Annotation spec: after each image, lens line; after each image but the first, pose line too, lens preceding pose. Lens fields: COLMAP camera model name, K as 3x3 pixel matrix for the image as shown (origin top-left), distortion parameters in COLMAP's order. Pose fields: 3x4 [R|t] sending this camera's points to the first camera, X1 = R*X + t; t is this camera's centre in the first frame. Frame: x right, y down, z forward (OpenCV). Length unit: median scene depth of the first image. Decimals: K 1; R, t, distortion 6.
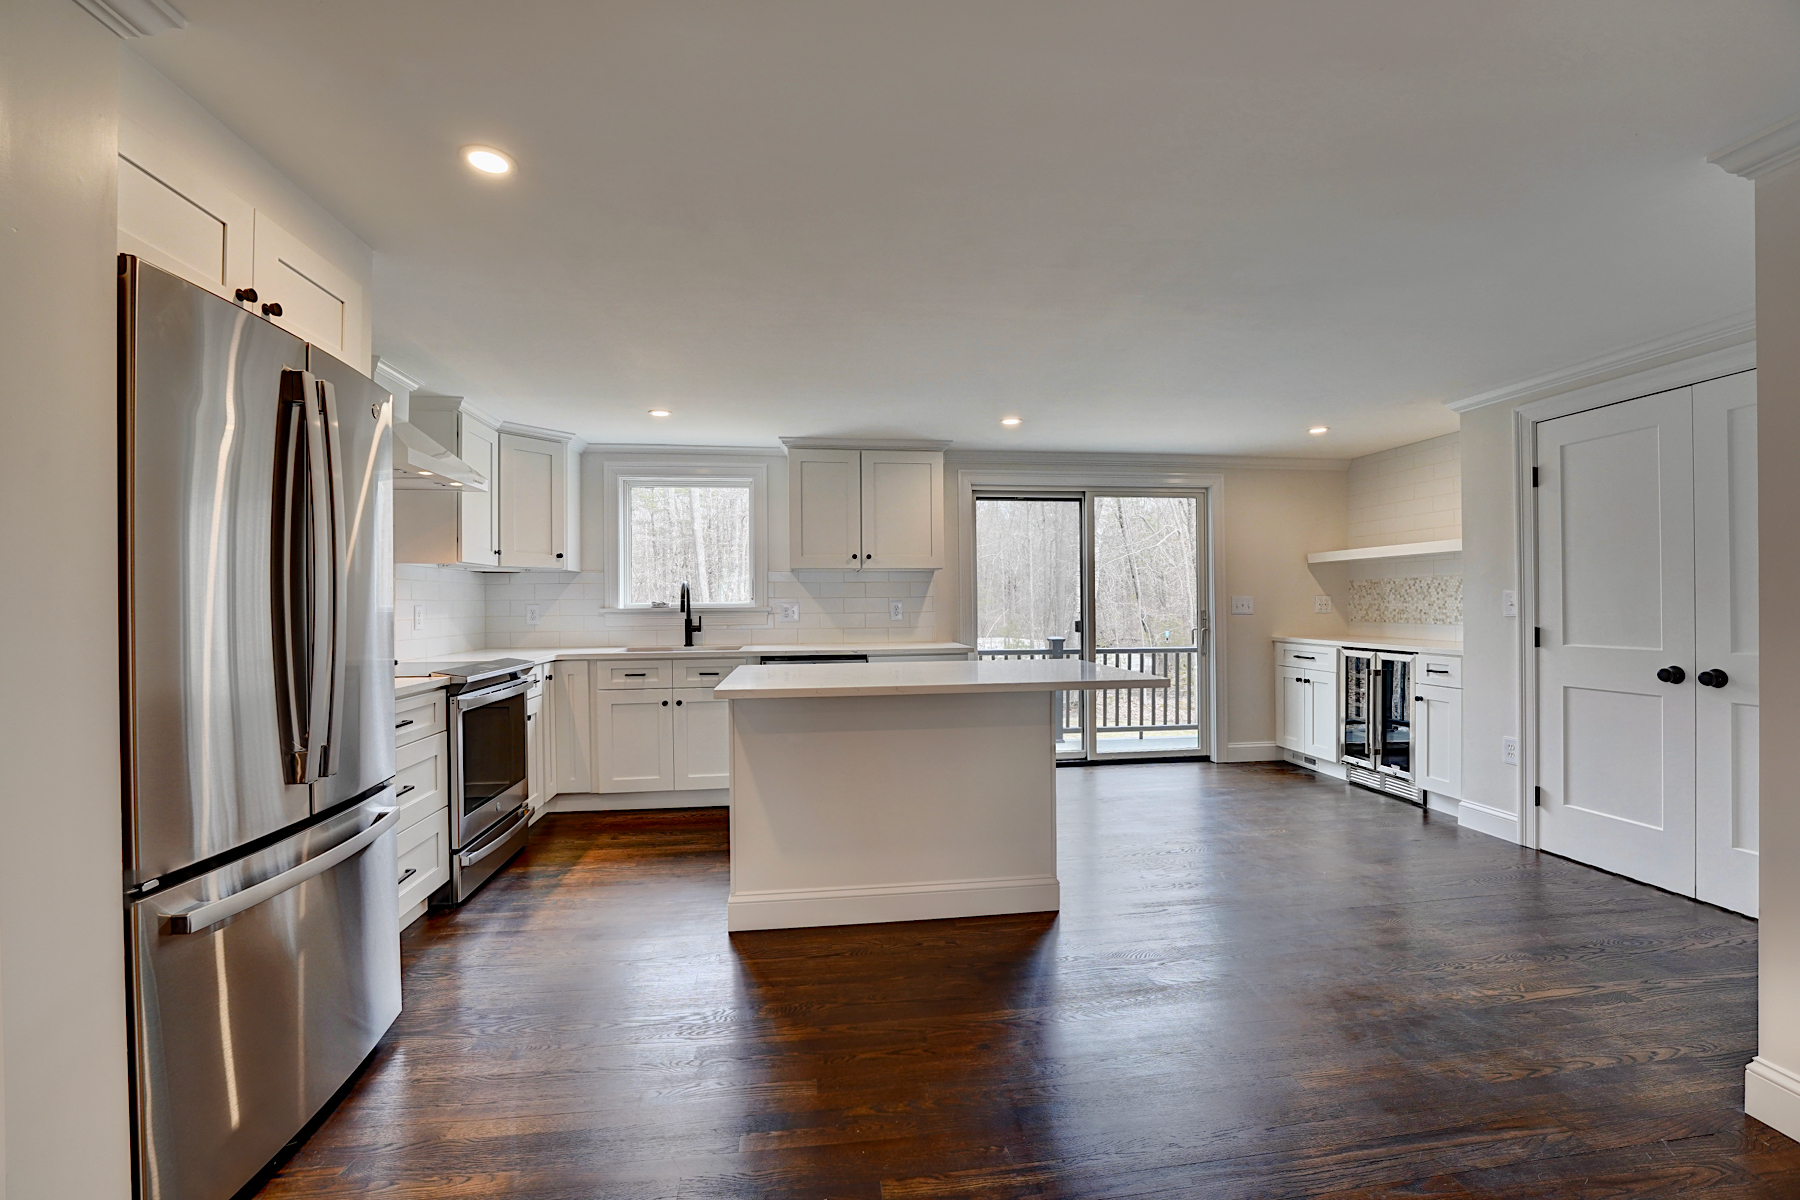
lens RADIAL K [[731.5, 0, 899.3], [0, 731.5, 605.1], [0, 0, 1]] dist [-0.027756, 0.002843]
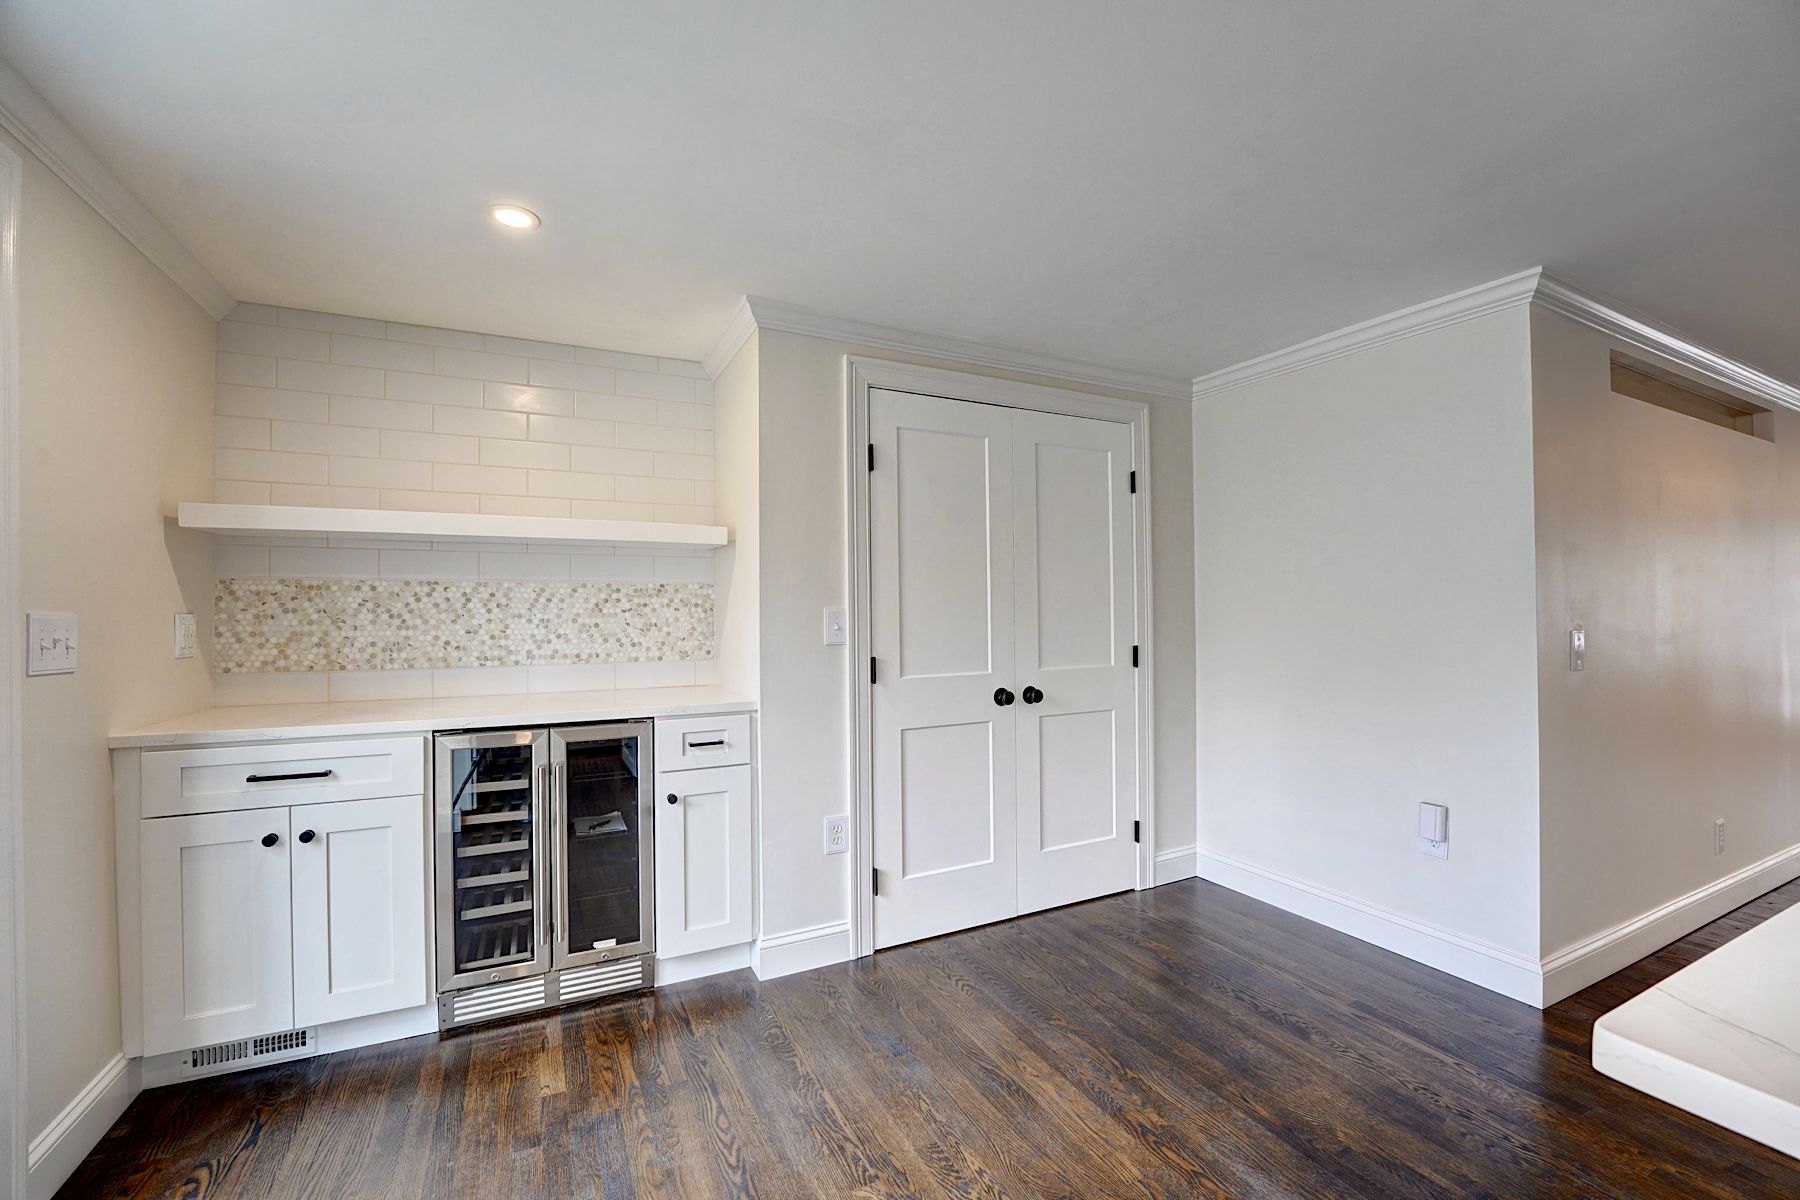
lens RADIAL K [[731.5, 0, 897.5], [0, 731.5, 610.4], [0, 0, 1]] dist [-0.027756, 0.002843]
pose [[-0.317997, 0.016433, 0.947949, 0.120227], [0.012385, 0.999836, -0.013178, -0.006103], [-0.948011, 0.007550, -0.318149, 0.951604]]
